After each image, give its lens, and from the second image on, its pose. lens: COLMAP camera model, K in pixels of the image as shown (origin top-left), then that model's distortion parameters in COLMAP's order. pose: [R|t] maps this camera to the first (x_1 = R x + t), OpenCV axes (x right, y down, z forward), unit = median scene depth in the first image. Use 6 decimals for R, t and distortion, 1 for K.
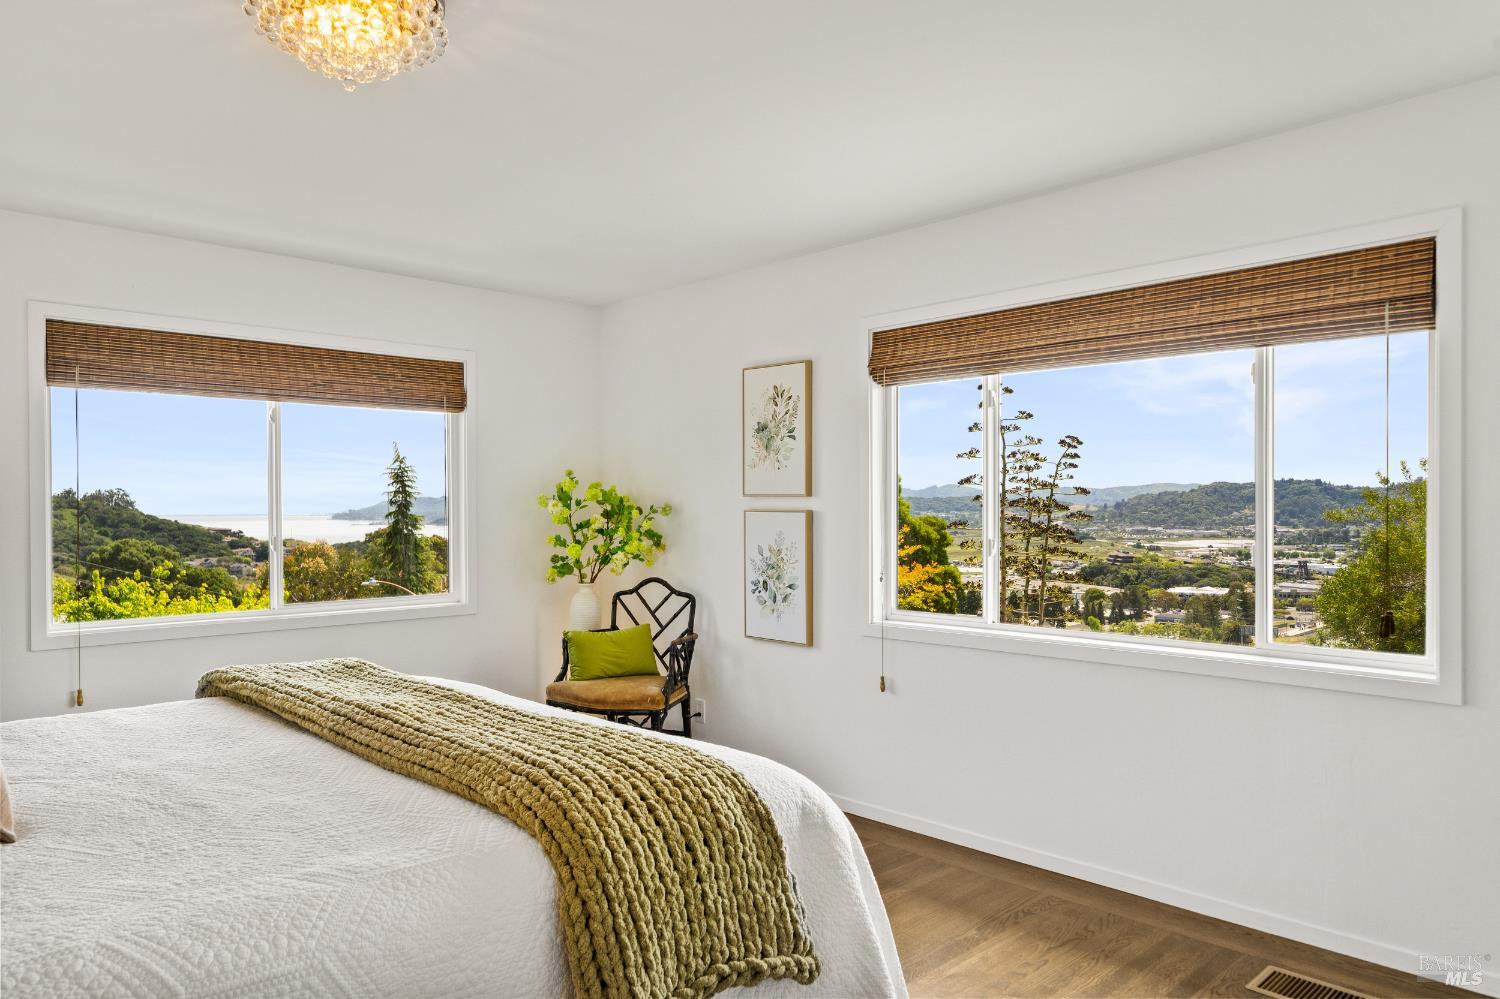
lens RADIAL K [[1019.9, 0, 747.9], [0, 1019.9, 520.6], [0, 0, 1]] dist [0.003018, 0.002490]
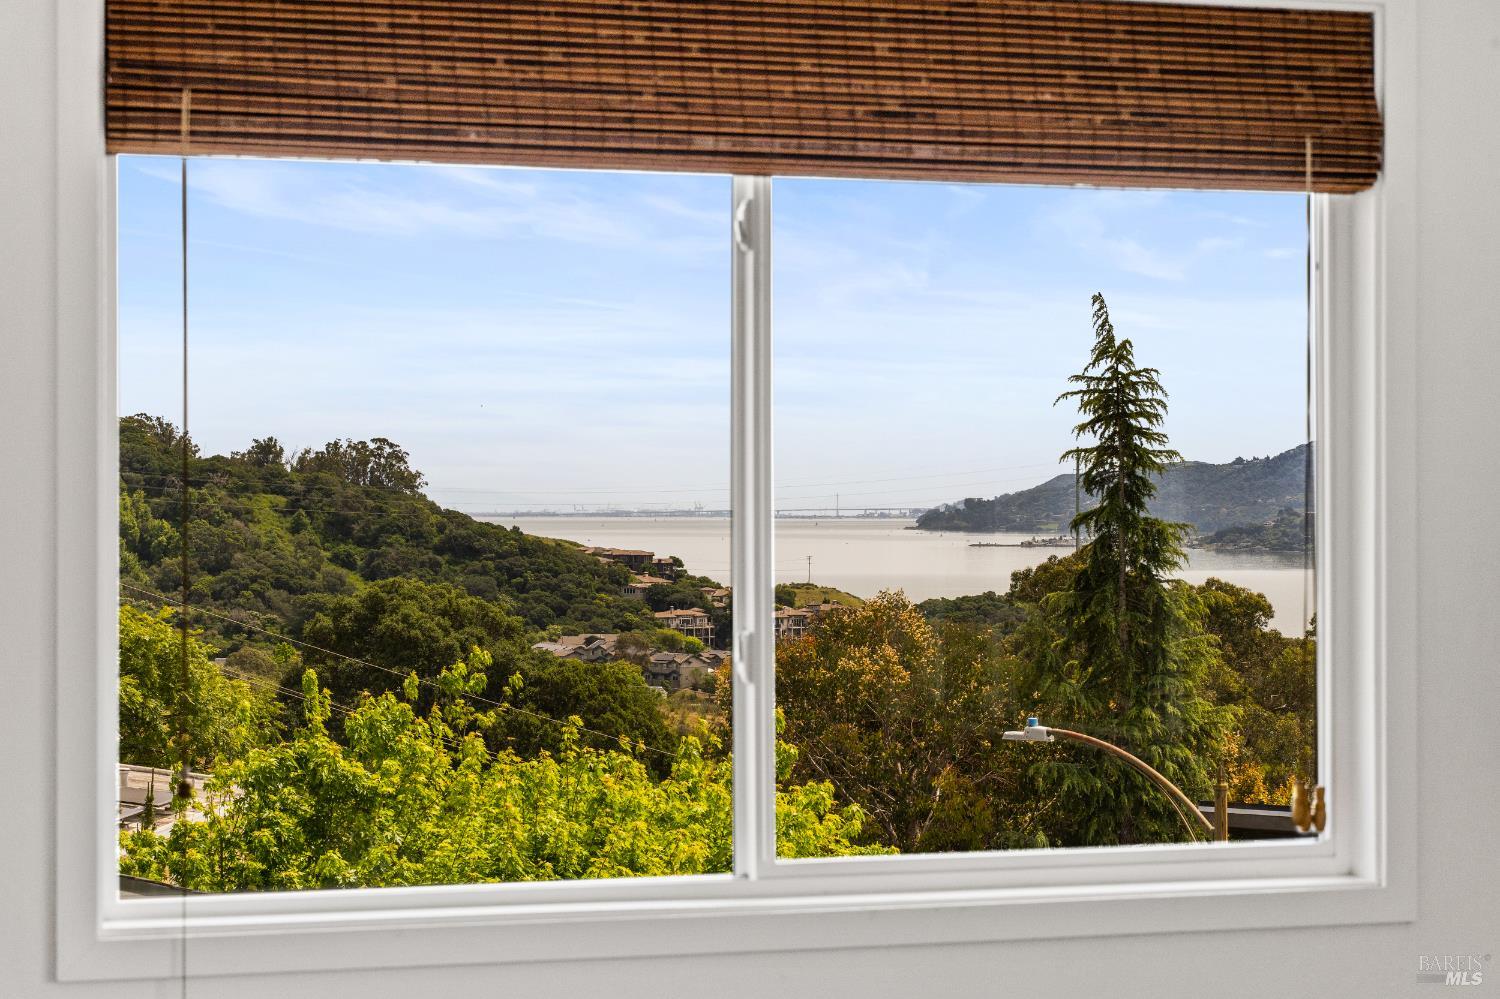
lens RADIAL K [[3227.8, 0, 750.0], [0, 3227.8, 499.5], [0, 0, 1]] dist [0.005413, 0.044466]
pose [[0.905093, 0.004696, -0.425187, -0.063129], [-0.009272, 0.999919, -0.008692, -0.014520], [0.425112, 0.011809, 0.905064, 0.147396]]
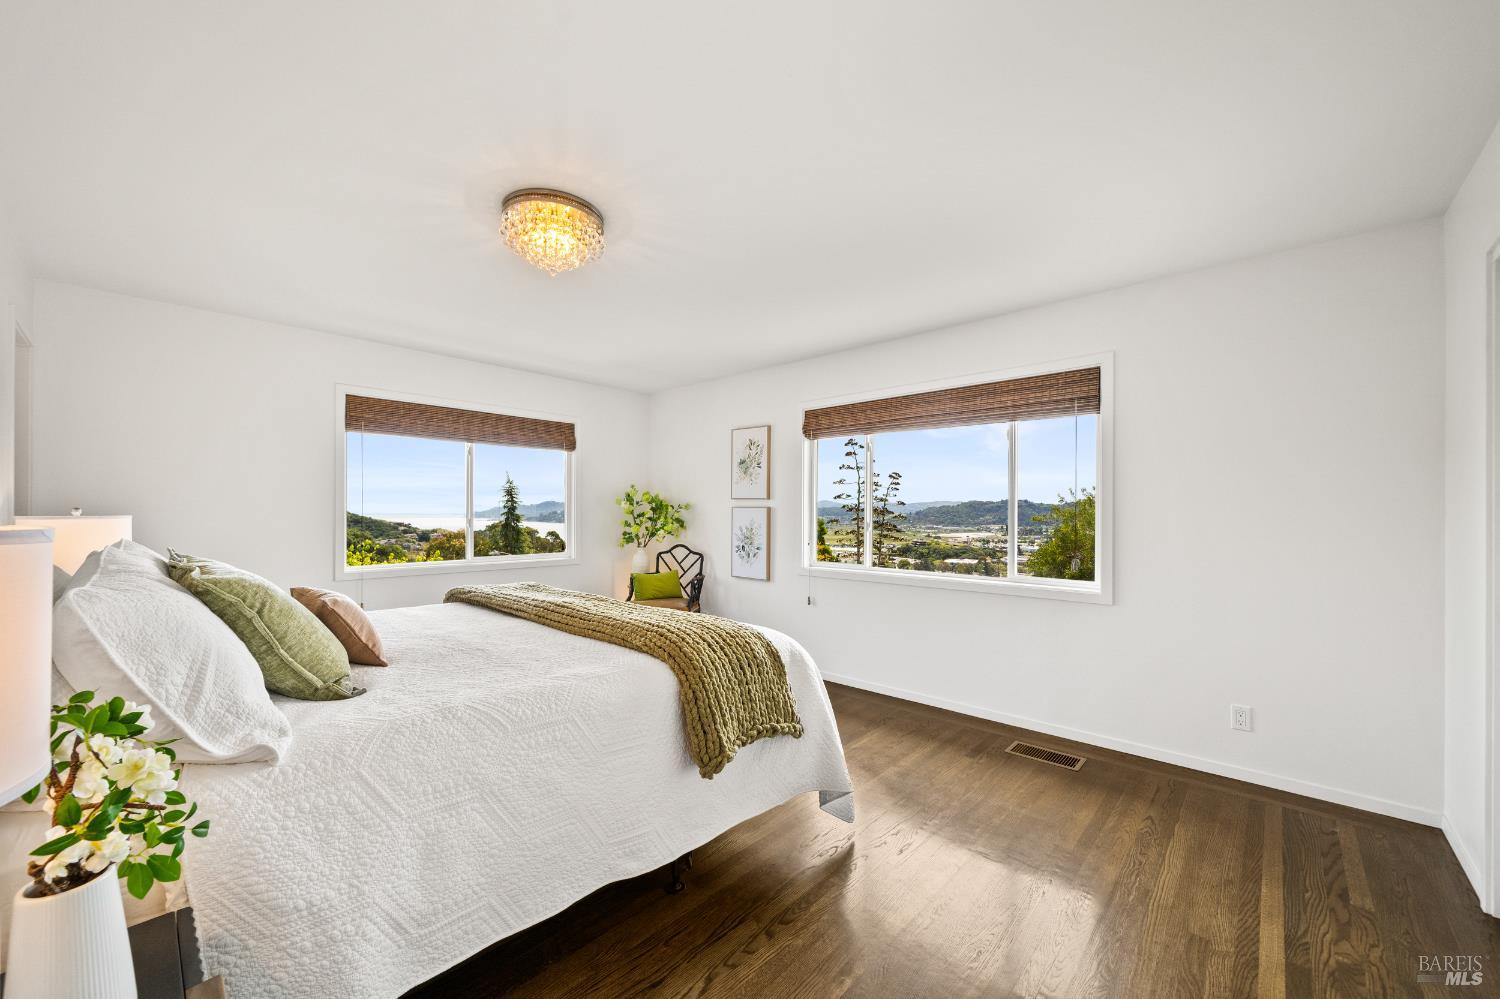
lens RADIAL K [[585.6, 0, 745.0], [0, 585.6, 517.6], [0, 0, 1]] dist [-0.000662, -0.000010]
pose [[0.998027, 0.008154, 0.062248, -0.046704], [-0.007850, 0.999956, -0.005119, 0.014480], [-0.062287, 0.004620, 0.998048, -0.047972]]
